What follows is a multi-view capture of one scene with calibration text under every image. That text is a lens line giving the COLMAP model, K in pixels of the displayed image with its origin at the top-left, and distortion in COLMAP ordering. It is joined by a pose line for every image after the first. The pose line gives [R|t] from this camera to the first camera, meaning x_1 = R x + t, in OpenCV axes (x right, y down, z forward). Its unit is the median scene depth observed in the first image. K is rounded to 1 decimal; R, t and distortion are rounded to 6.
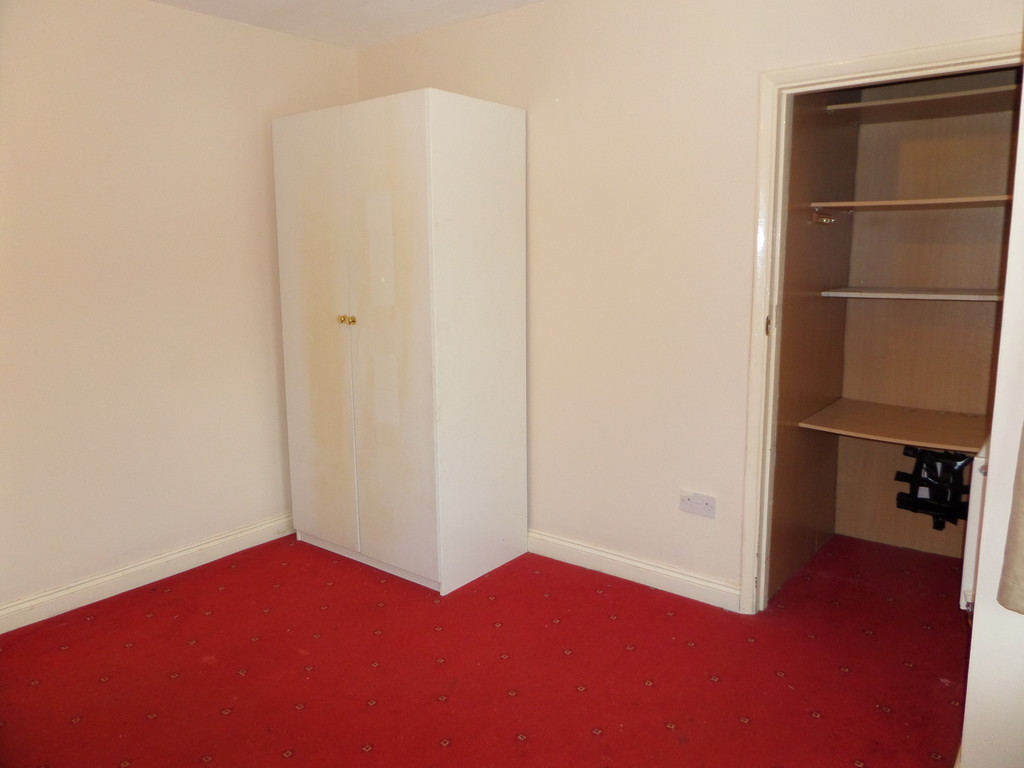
lens RADIAL K [[748.3, 0, 512.0], [0, 748.3, 384.0], [0, 0, 1]] dist [0.011562, -0.032849]
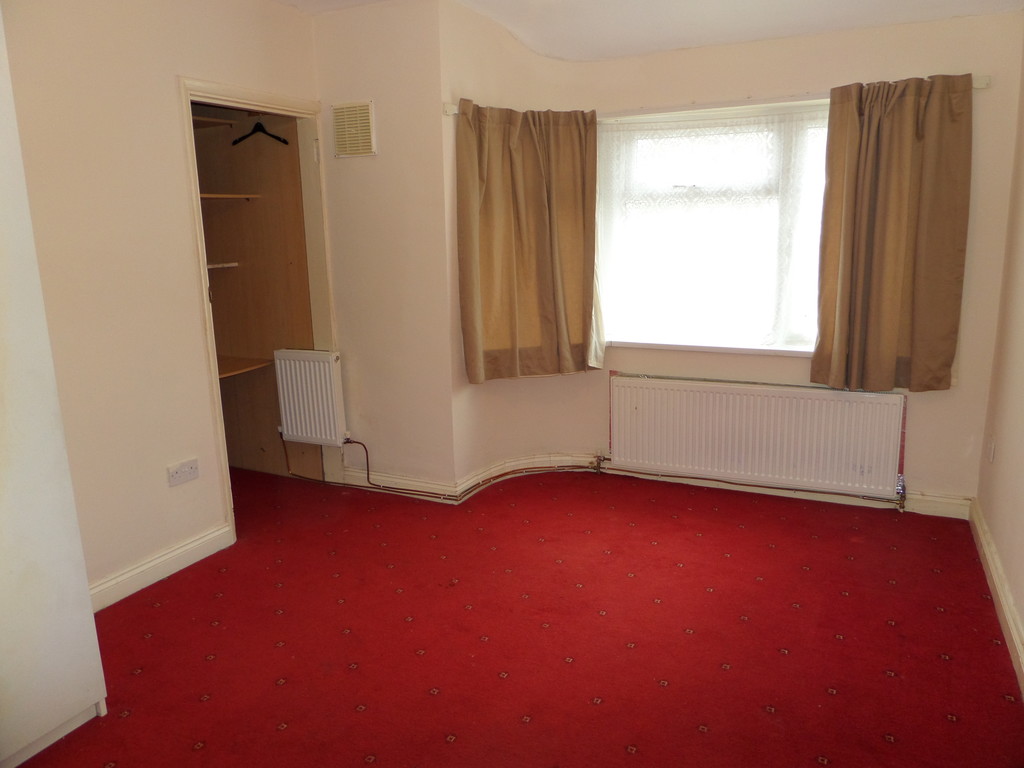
lens RADIAL K [[748.3, 0, 512.0], [0, 748.3, 384.0], [0, 0, 1]] dist [0.011562, -0.032849]
pose [[-0.213984, -0.186477, 0.958873, -0.843218], [0.191184, 0.954631, 0.228317, -0.111130], [-0.957946, 0.232177, -0.168624, 0.714917]]
